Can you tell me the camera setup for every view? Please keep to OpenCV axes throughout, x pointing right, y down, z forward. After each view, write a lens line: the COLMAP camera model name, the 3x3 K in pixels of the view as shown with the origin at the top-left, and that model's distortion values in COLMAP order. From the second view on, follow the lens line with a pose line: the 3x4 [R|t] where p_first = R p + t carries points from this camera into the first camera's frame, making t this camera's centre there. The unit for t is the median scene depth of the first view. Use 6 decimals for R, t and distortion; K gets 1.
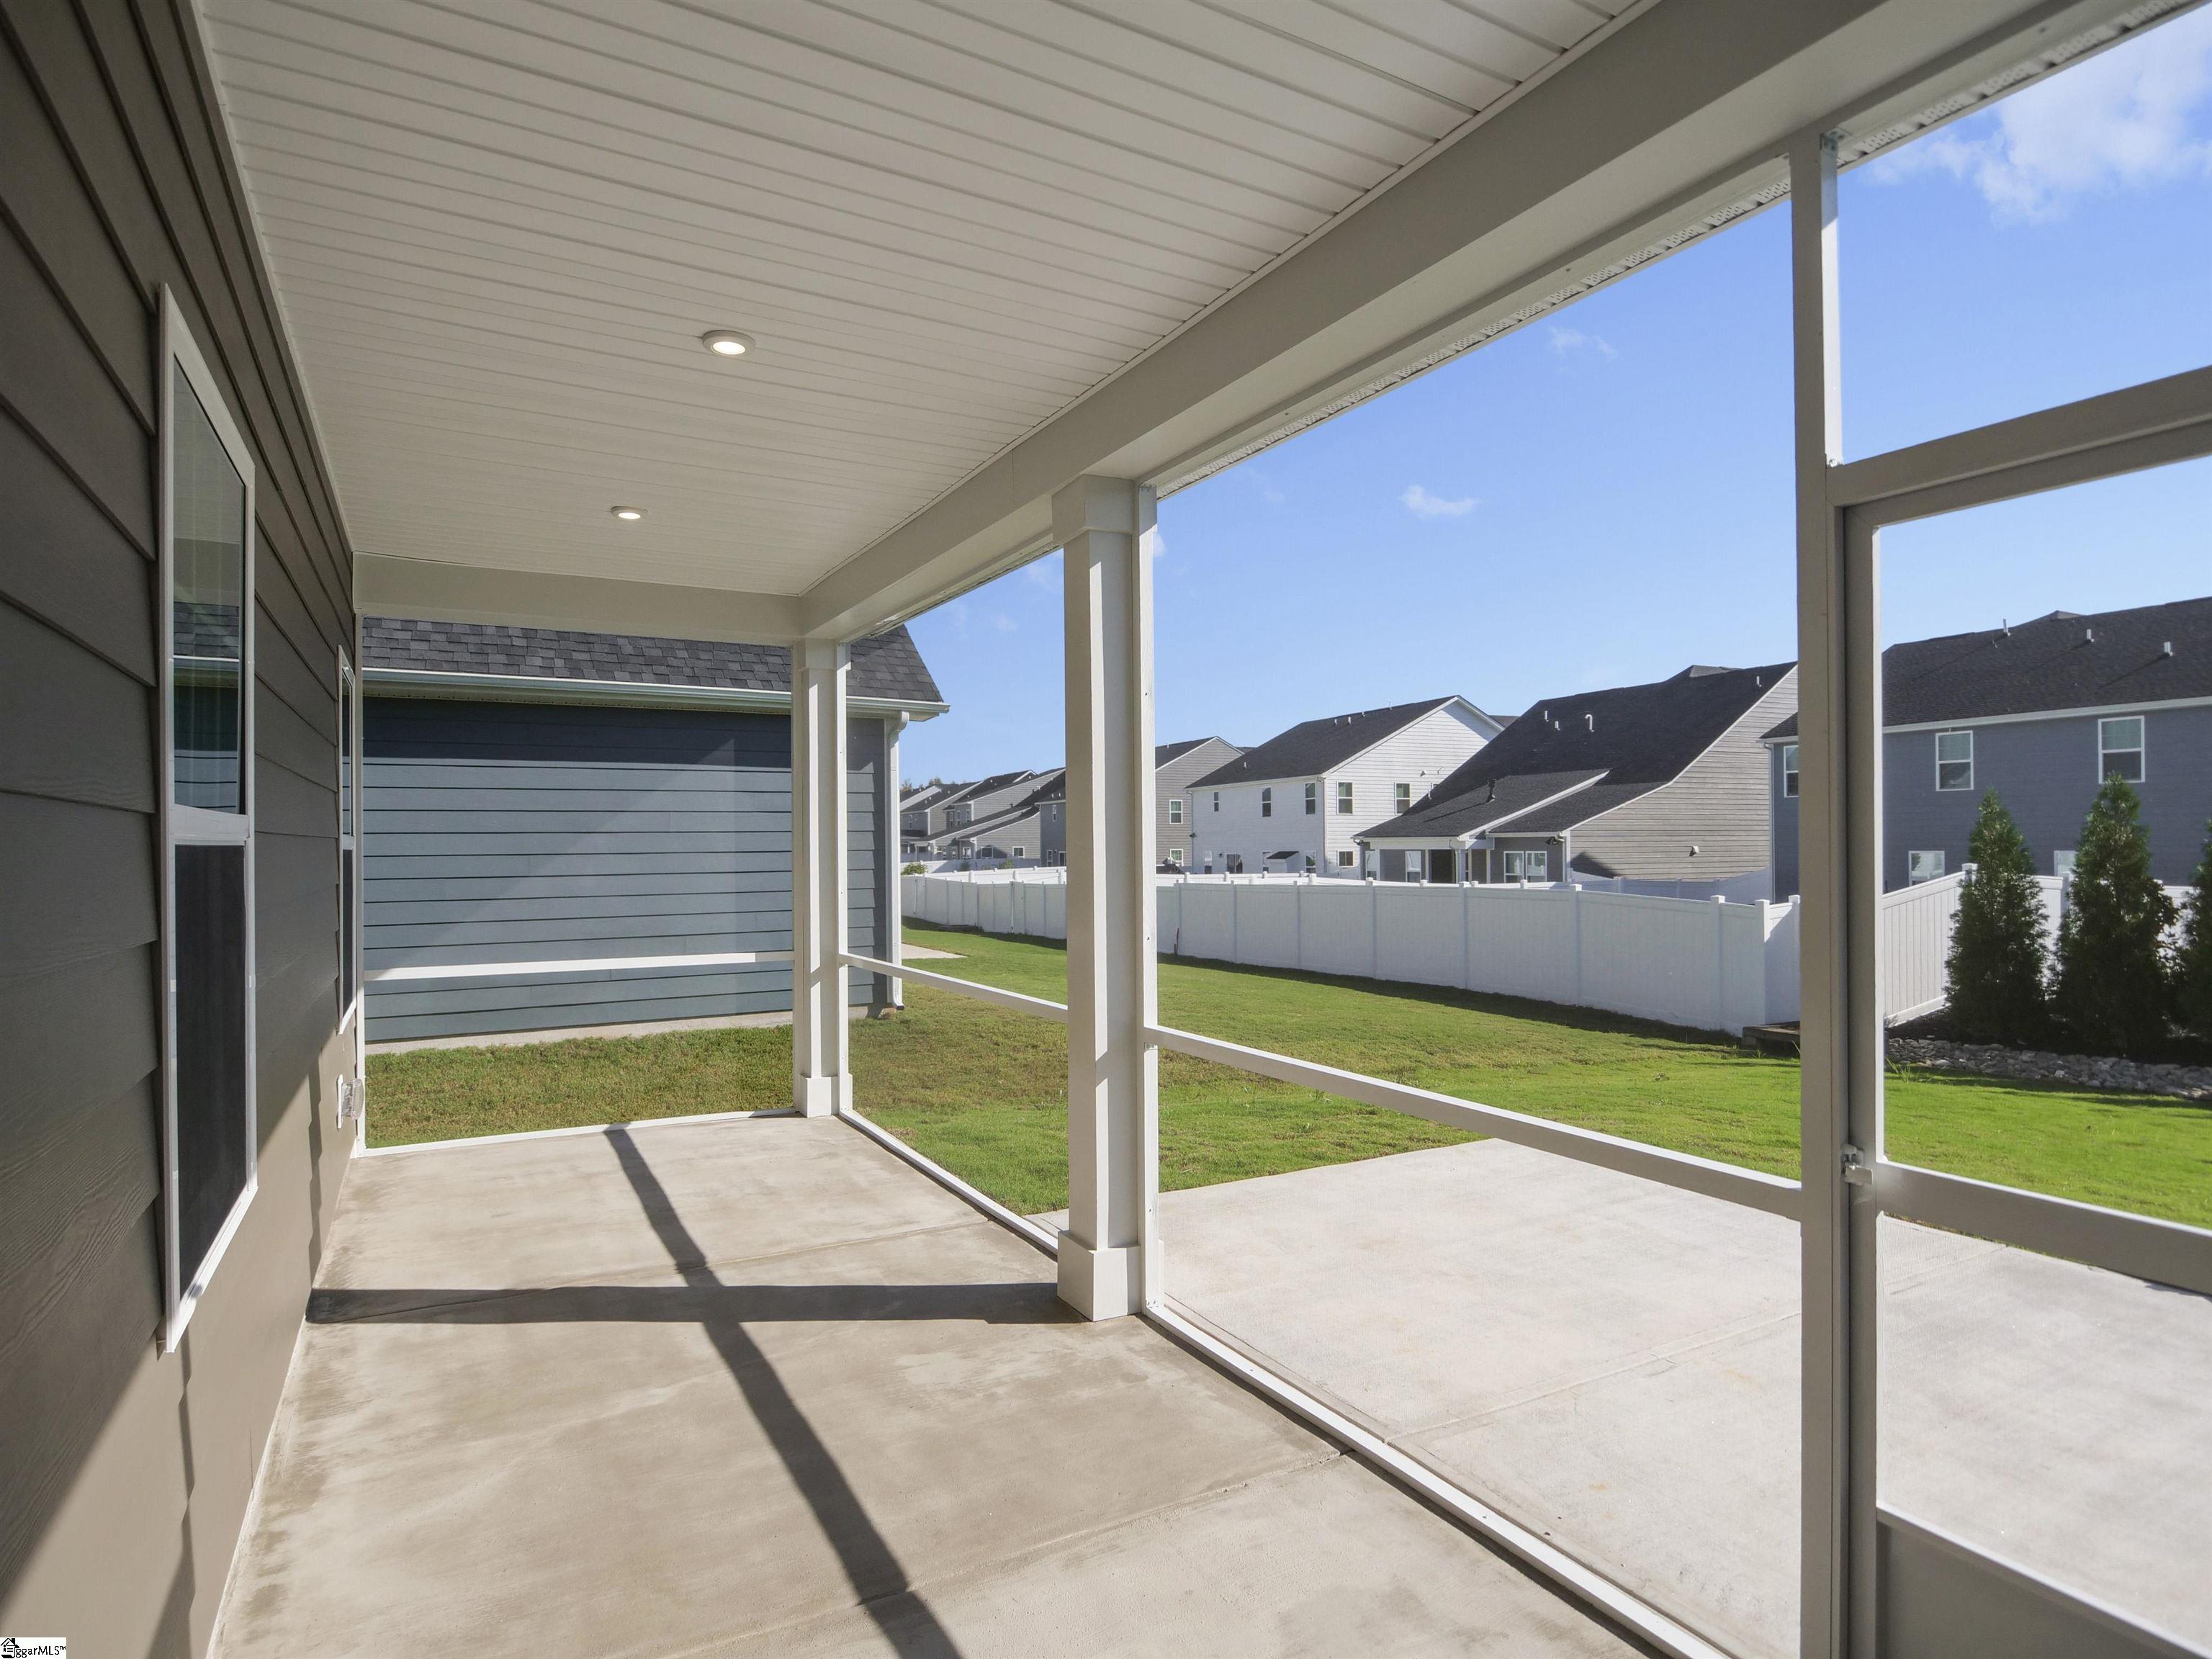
lens RADIAL K [[1207.1, 0, 1088.3], [0, 1207.1, 839.8], [0, 0, 1]] dist [-0.003165, -0.007789]
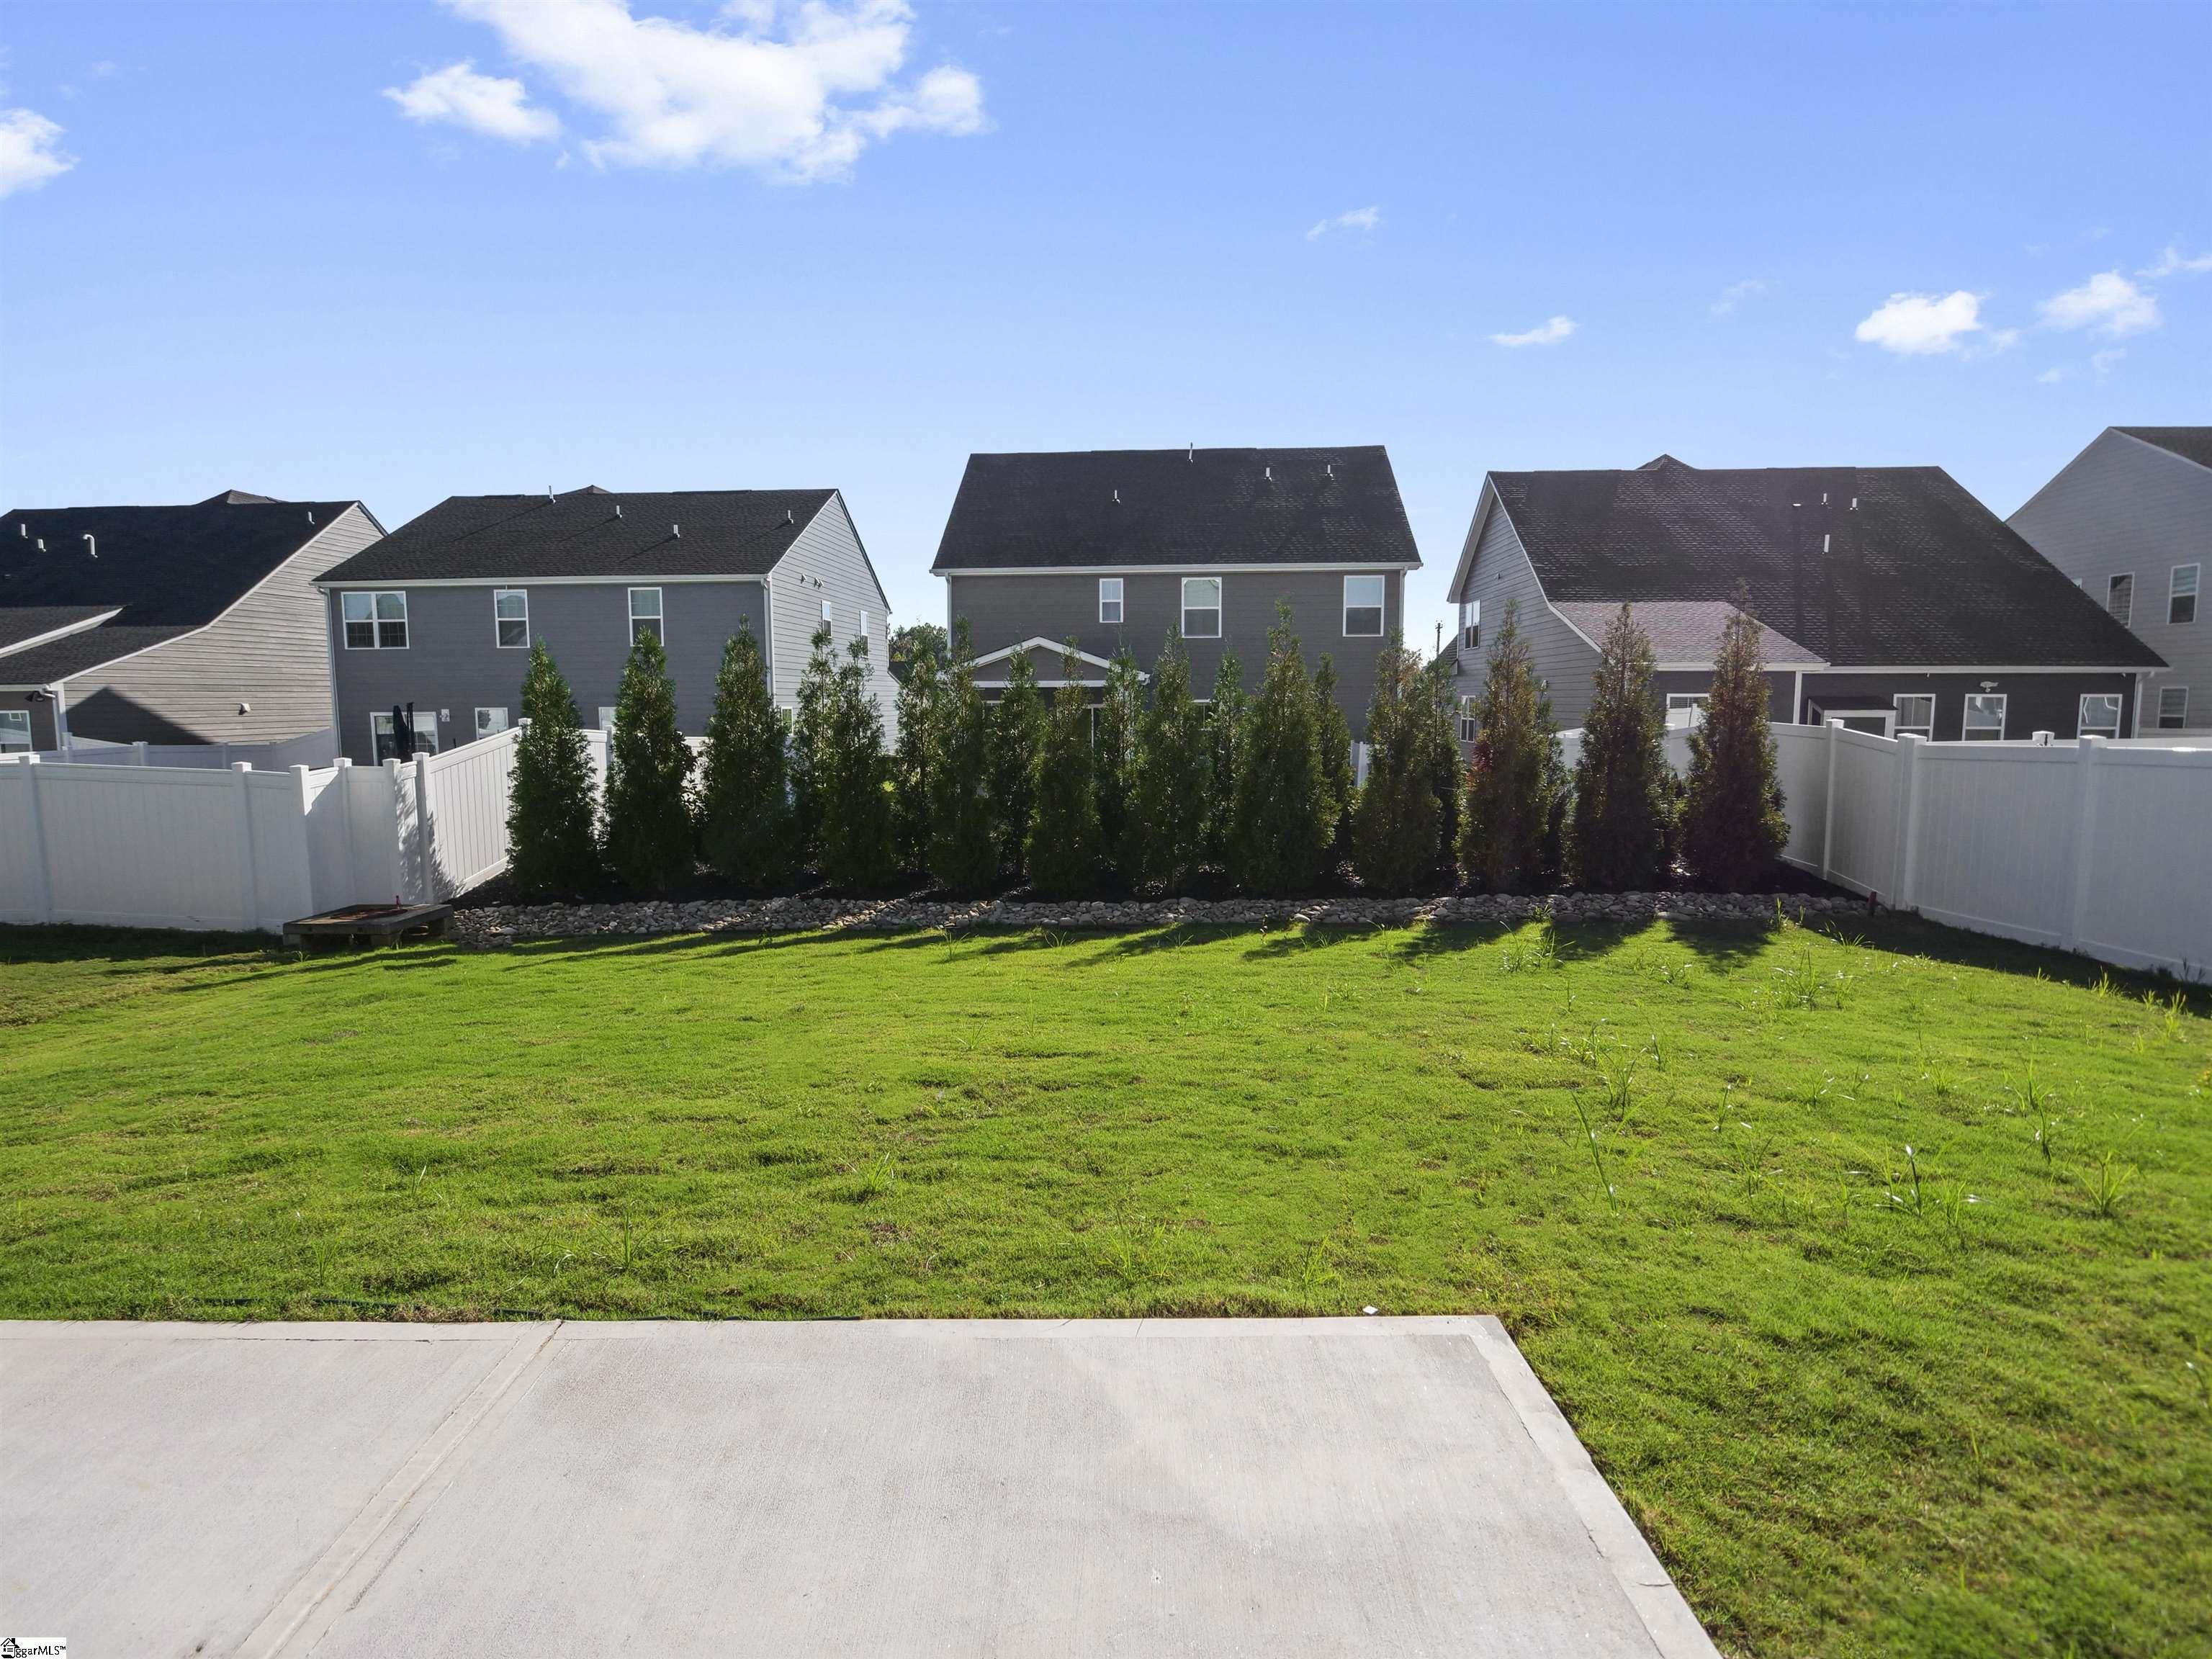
lens RADIAL K [[1207.1, 0, 1088.3], [0, 1207.1, 839.8], [0, 0, 1]] dist [-0.003165, -0.007789]
pose [[0.487940, -0.098567, 0.867294, 0.109892], [-0.002801, 0.993422, 0.114477, 0.004962], [-0.872873, -0.058287, 0.484454, 0.136487]]
